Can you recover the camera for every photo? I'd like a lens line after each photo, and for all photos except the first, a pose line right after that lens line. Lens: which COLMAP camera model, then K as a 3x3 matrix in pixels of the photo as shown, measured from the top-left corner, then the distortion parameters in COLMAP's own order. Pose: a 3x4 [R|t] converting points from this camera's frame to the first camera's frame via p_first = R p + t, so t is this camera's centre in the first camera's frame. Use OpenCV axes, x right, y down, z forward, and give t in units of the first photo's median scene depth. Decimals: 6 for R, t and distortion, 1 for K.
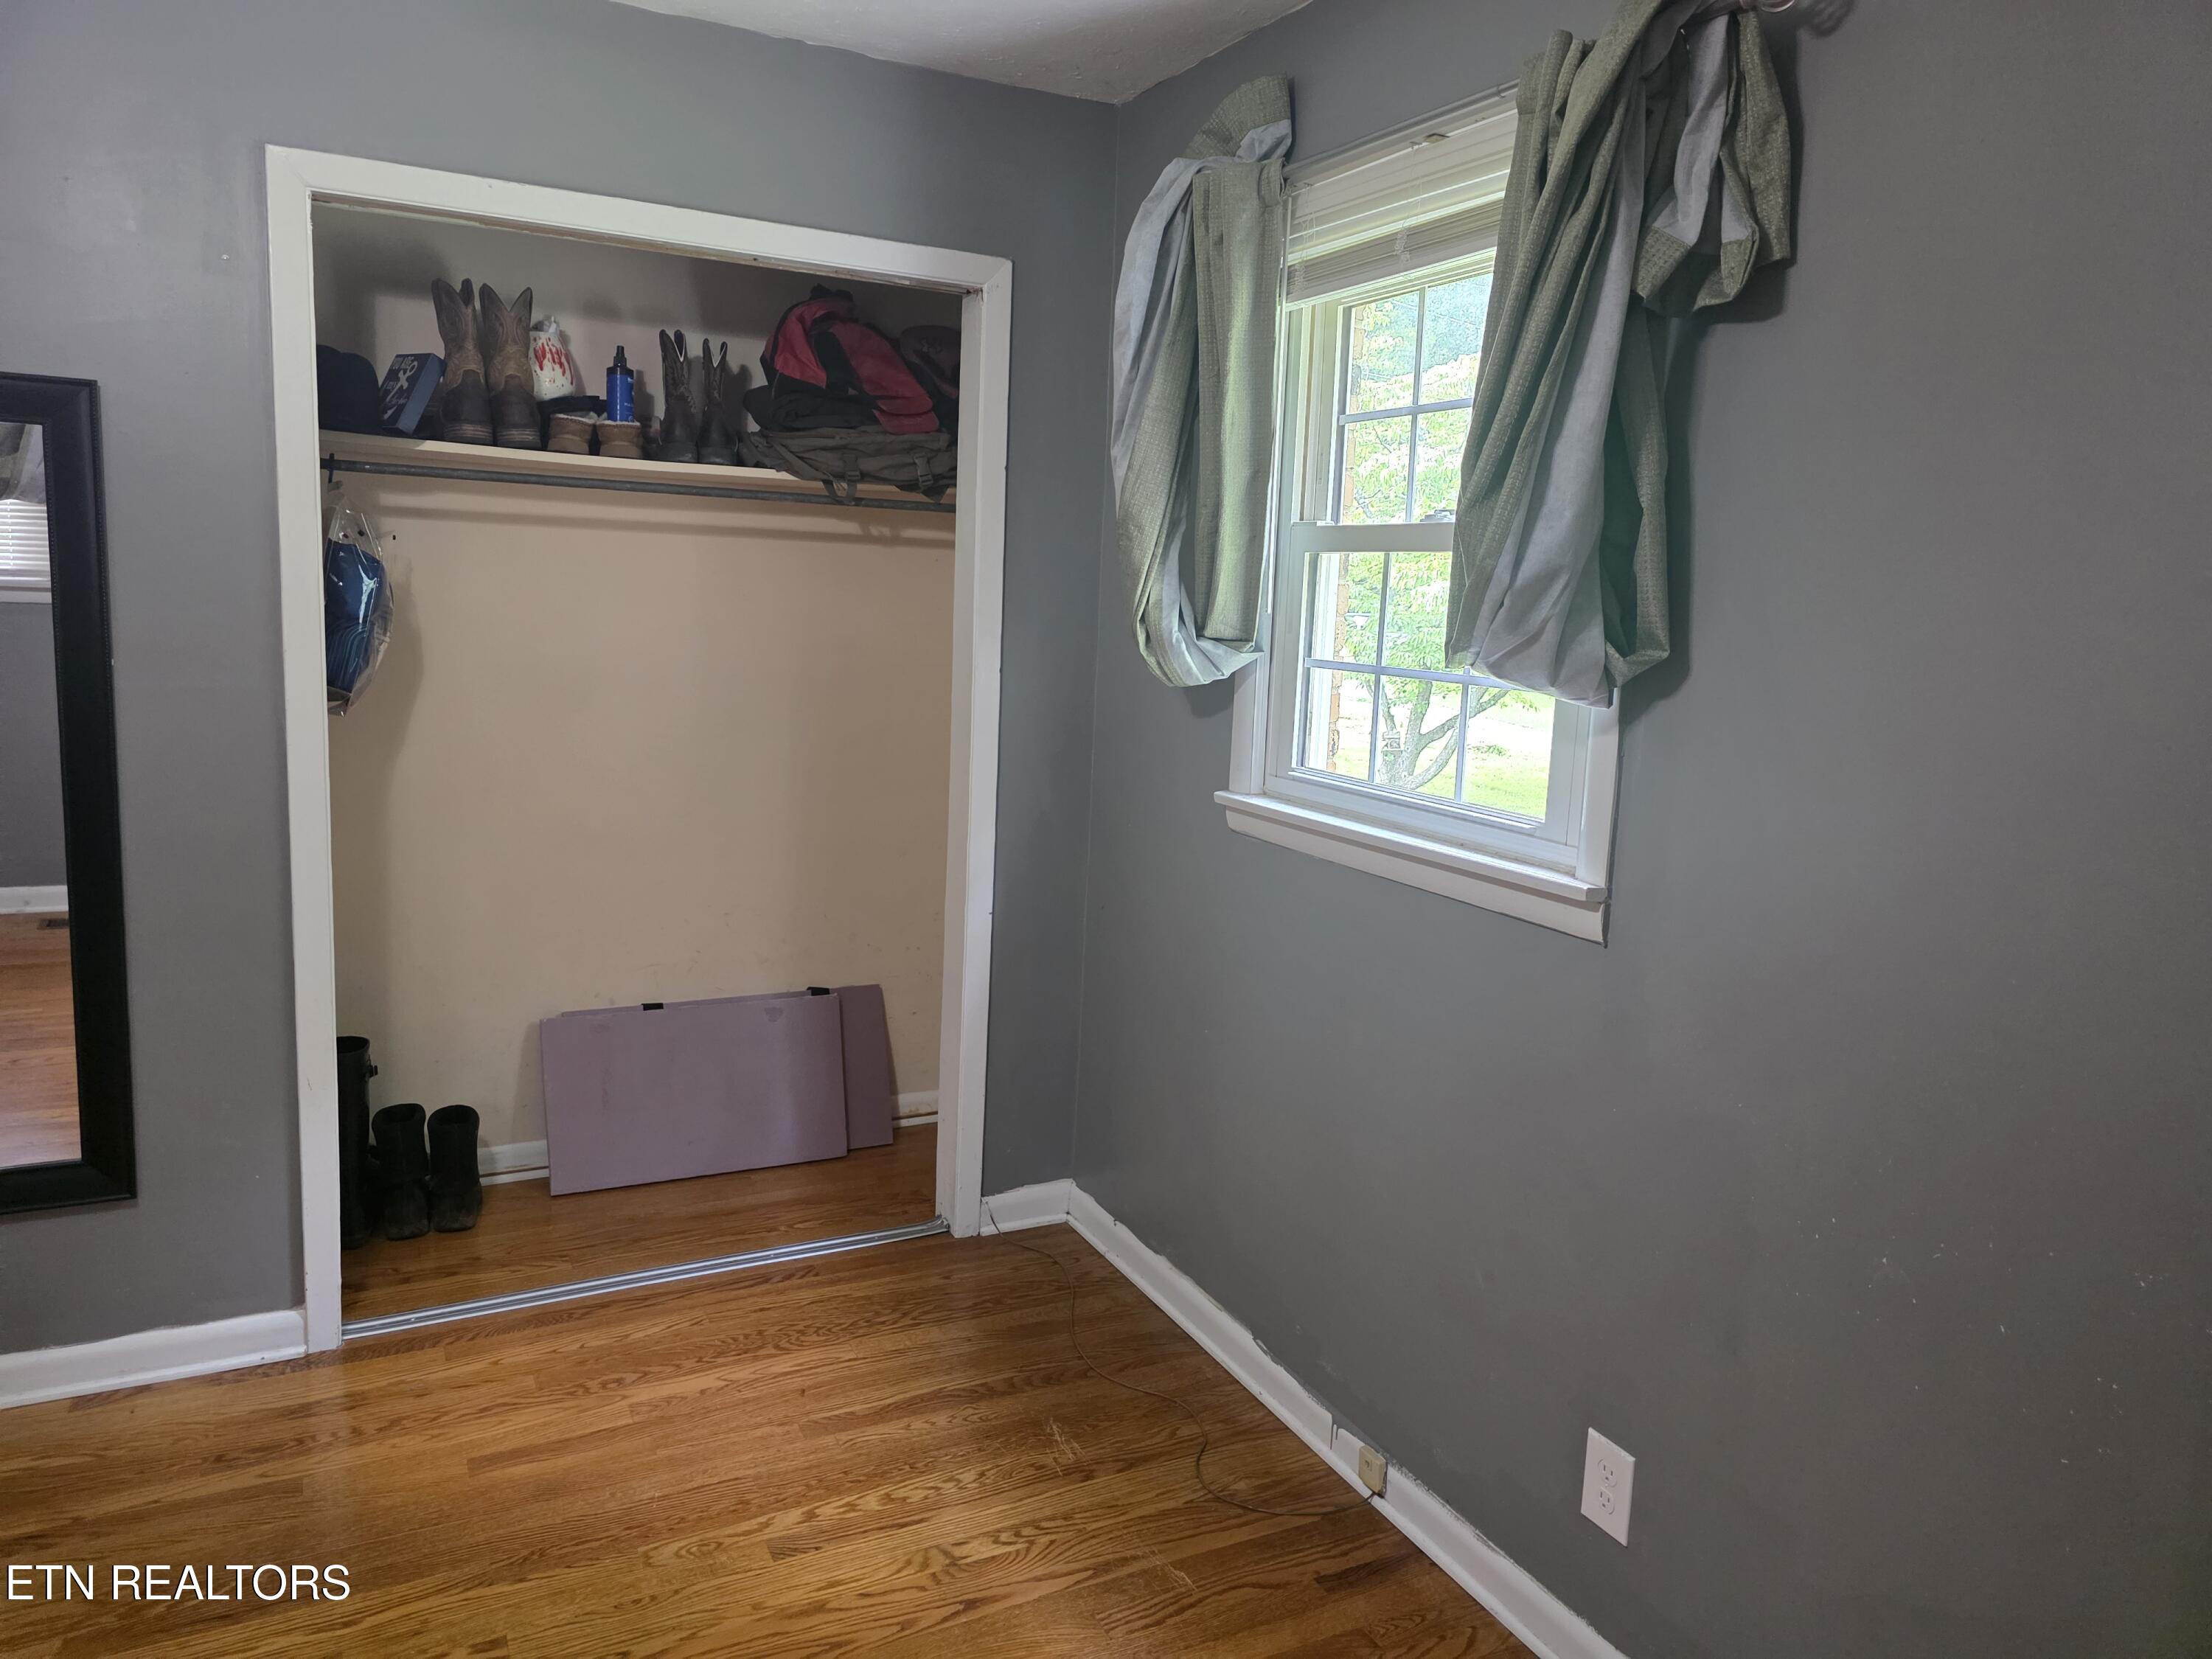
lens RADIAL K [[1486.9, 0, 1093.9], [0, 1486.9, 811.8], [0, 0, 1]] dist [0.020580, -0.019041]
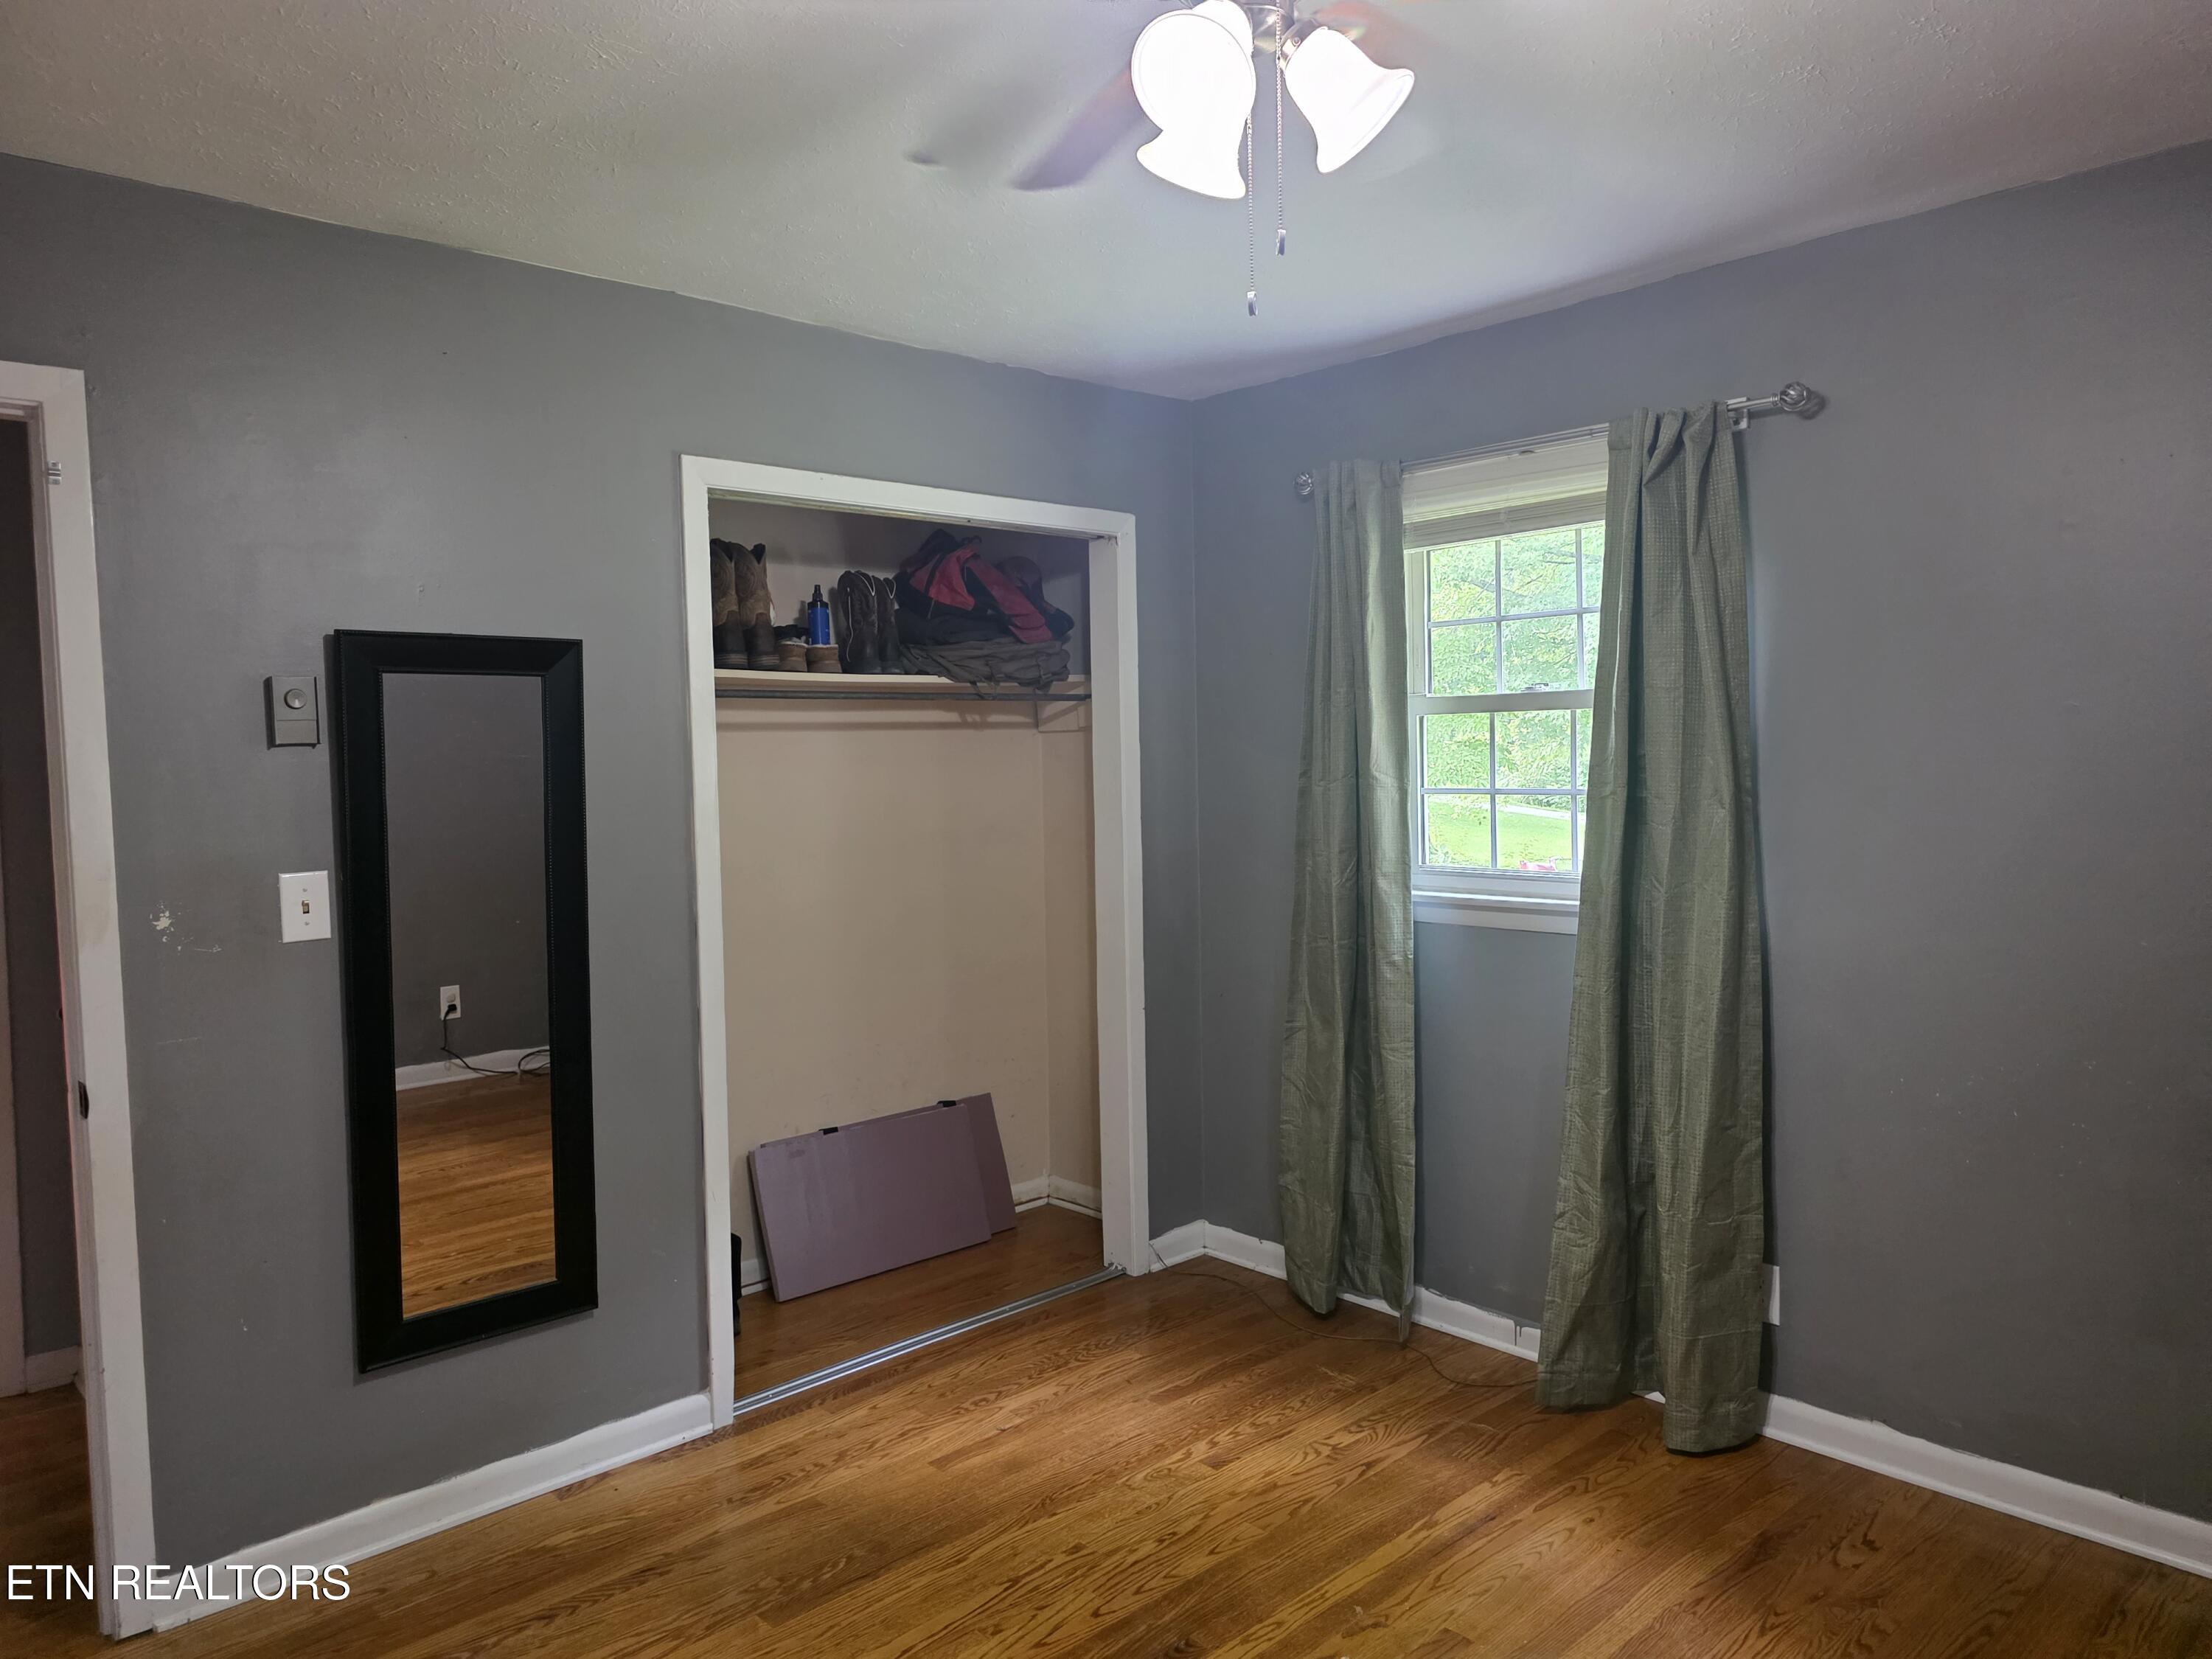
lens RADIAL K [[1486.9, 0, 1123.2], [0, 1486.9, 828.3], [0, 0, 1]] dist [0.020580, -0.019041]
pose [[0.958303, -0.080111, 0.274295, -0.496588], [0.105861, 0.991127, -0.080378, 0.018011], [-0.265422, 0.106063, 0.958281, -0.272340]]
